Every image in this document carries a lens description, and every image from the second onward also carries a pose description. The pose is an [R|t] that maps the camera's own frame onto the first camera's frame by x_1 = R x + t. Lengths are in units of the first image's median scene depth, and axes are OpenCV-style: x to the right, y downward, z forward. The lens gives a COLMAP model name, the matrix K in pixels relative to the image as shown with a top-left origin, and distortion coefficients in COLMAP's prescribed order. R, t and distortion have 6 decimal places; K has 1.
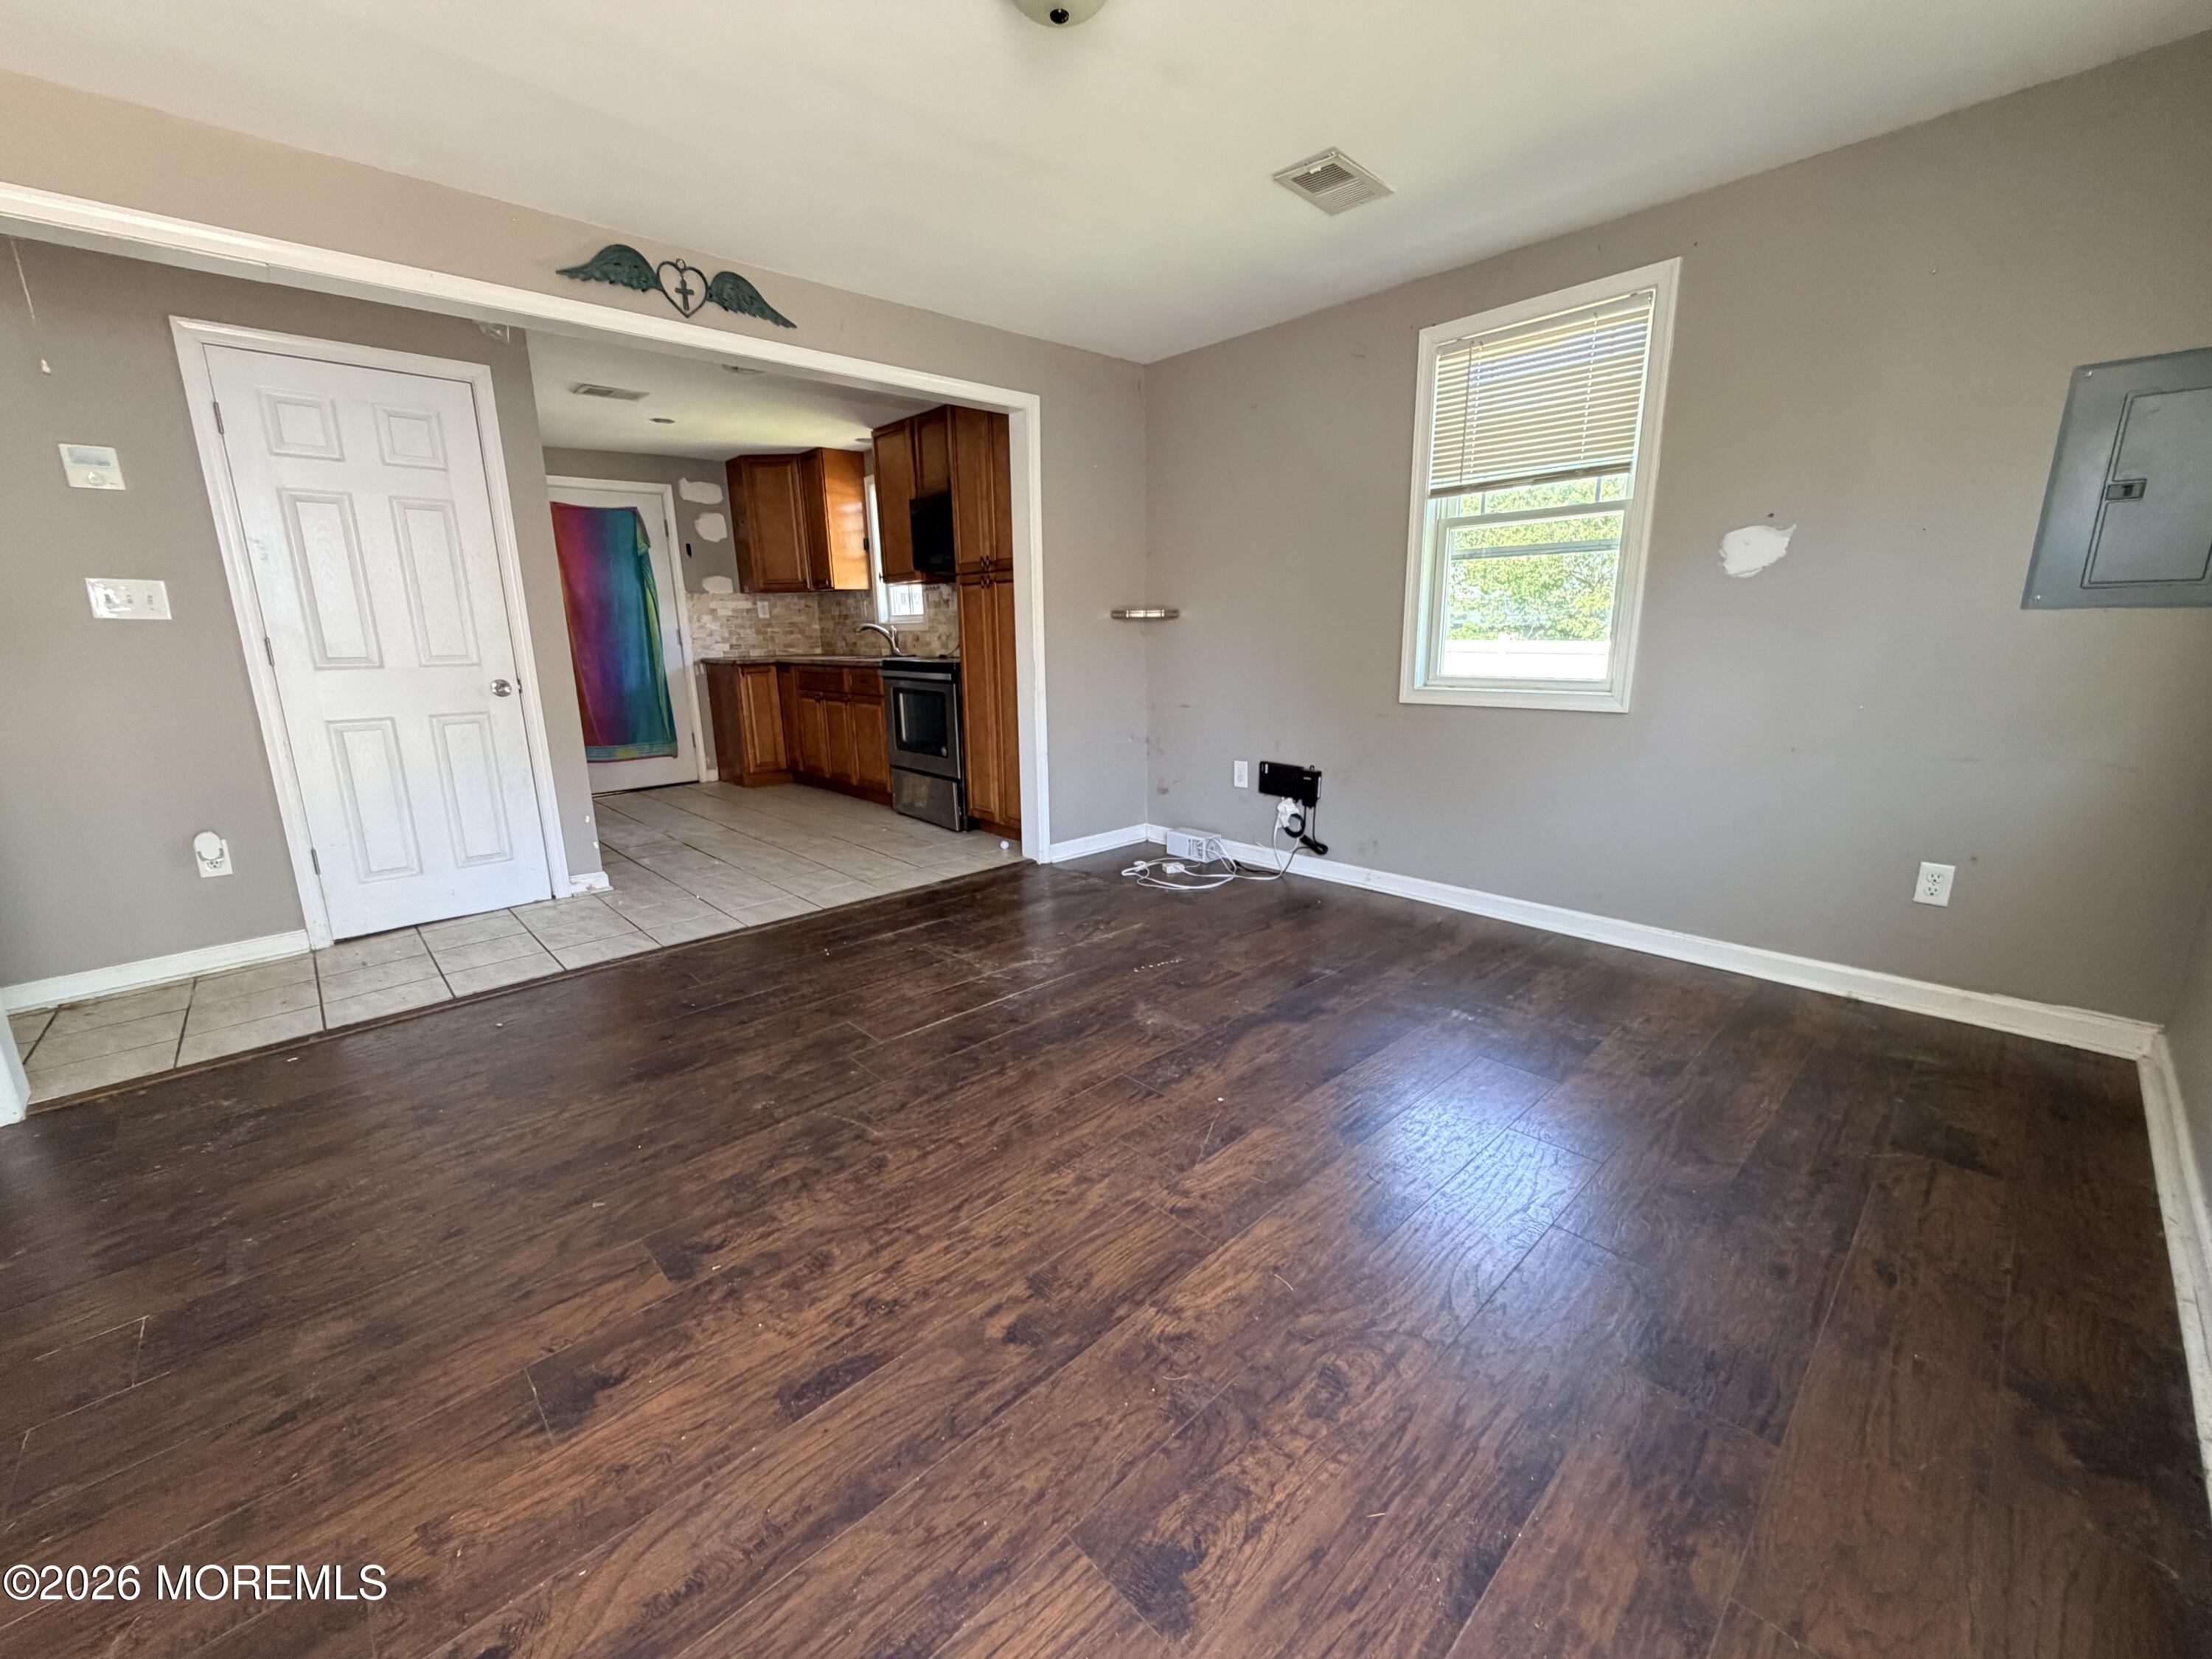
lens RADIAL K [[884.0, 0, 1104.2], [0, 884.0, 831.4], [0, 0, 1]] dist [-0.001792, 0.000492]
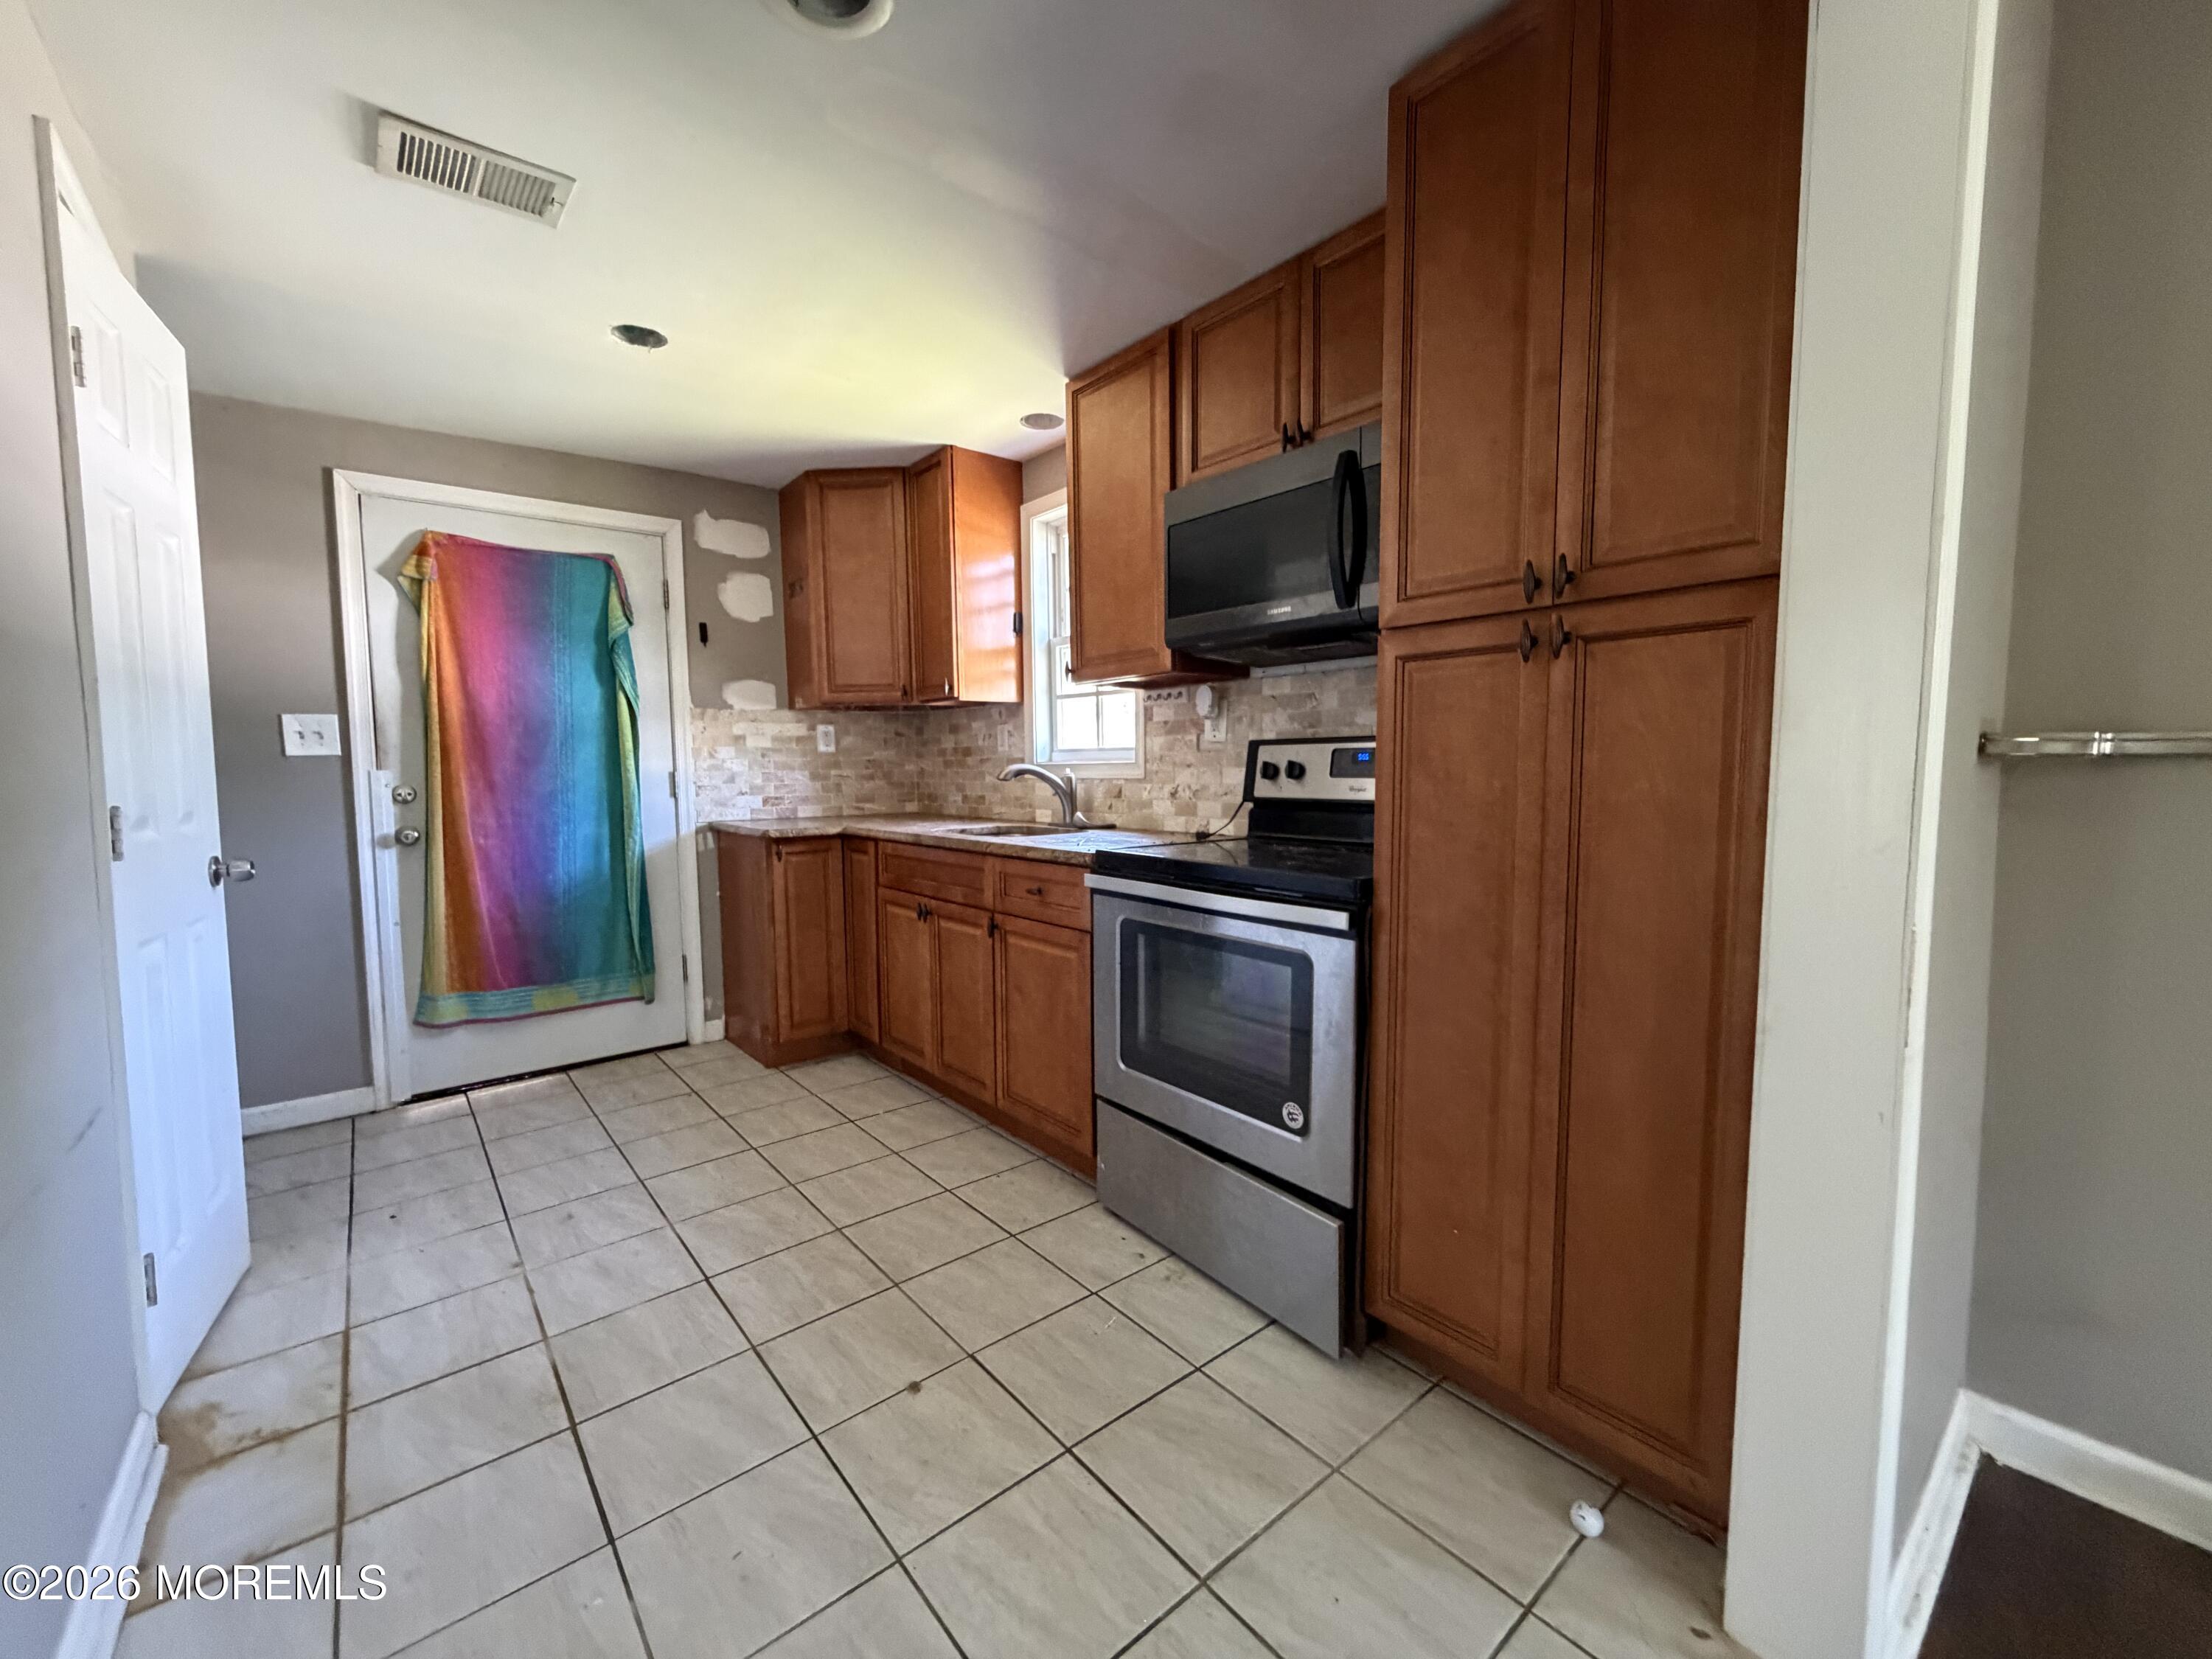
lens RADIAL K [[884.0, 0, 1107.7], [0, 884.0, 829.9], [0, 0, 1]] dist [-0.001792, 0.000492]
pose [[0.998609, 0.012568, -0.051210, -0.181273], [-0.020338, 0.987836, -0.154166, -0.112762], [0.048649, 0.154993, 0.986717, 0.473799]]
